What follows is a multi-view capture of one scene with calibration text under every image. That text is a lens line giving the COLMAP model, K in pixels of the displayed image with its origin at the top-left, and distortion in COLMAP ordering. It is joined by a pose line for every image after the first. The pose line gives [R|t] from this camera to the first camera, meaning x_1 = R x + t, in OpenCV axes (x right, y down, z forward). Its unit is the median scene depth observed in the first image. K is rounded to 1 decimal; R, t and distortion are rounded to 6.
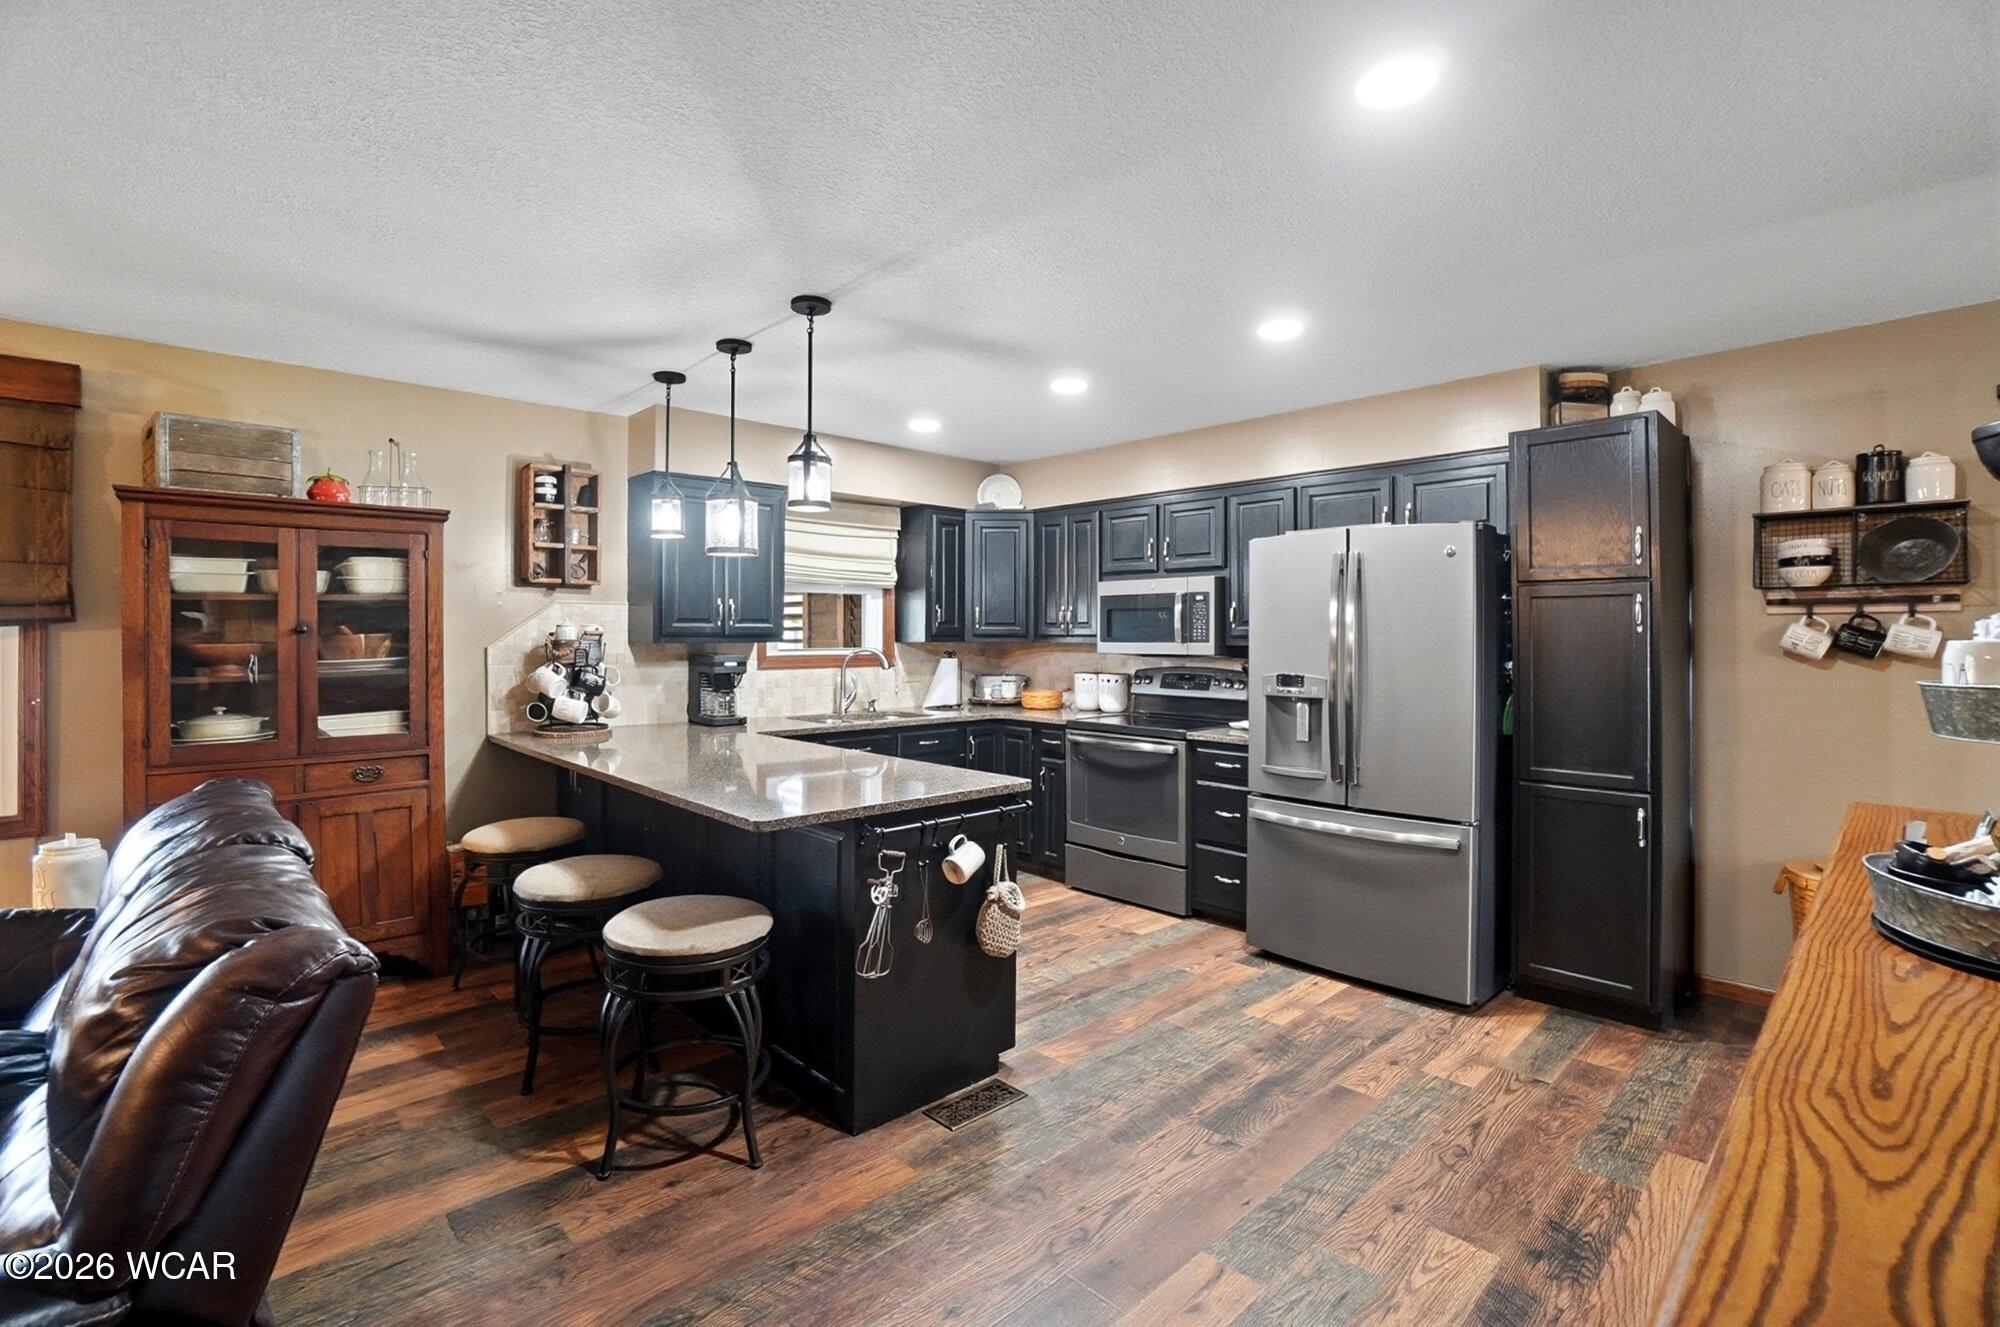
lens RADIAL K [[878.2, 0, 955.6], [0, 878.2, 642.8], [0, 0, 1]] dist [-0.031835, 0.000088]
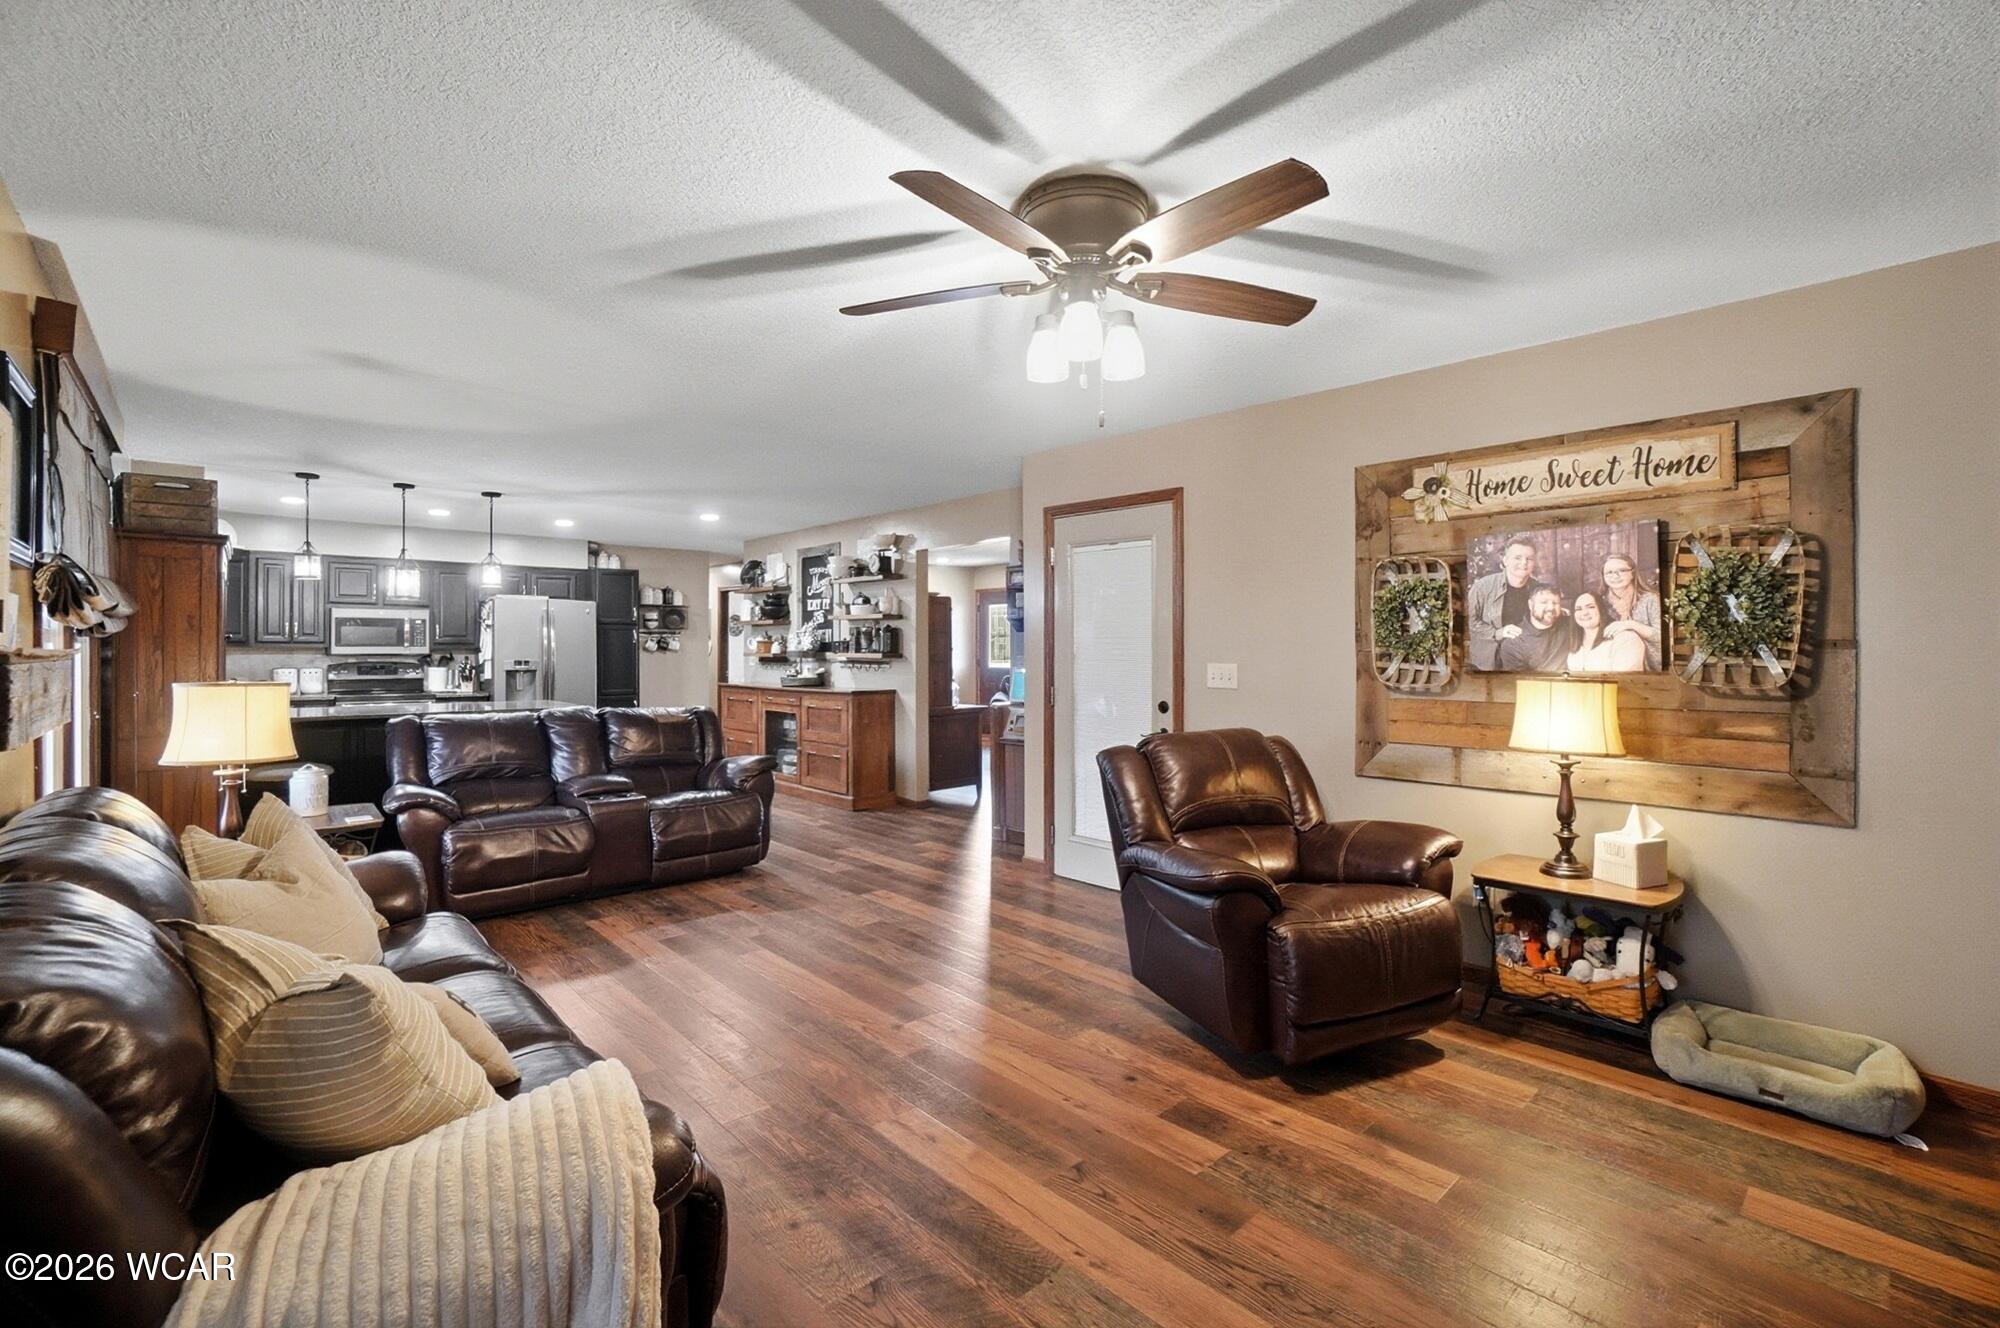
lens RADIAL K [[878.2, 0, 1001.9], [0, 878.2, 648.8], [0, 0, 1]] dist [-0.031835, 0.000088]
pose [[-0.024193, -0.007054, 0.999682, -1.397904], [-0.001555, 0.999974, 0.007018, -0.008780], [-0.999706, -0.001384, -0.024203, -0.139173]]
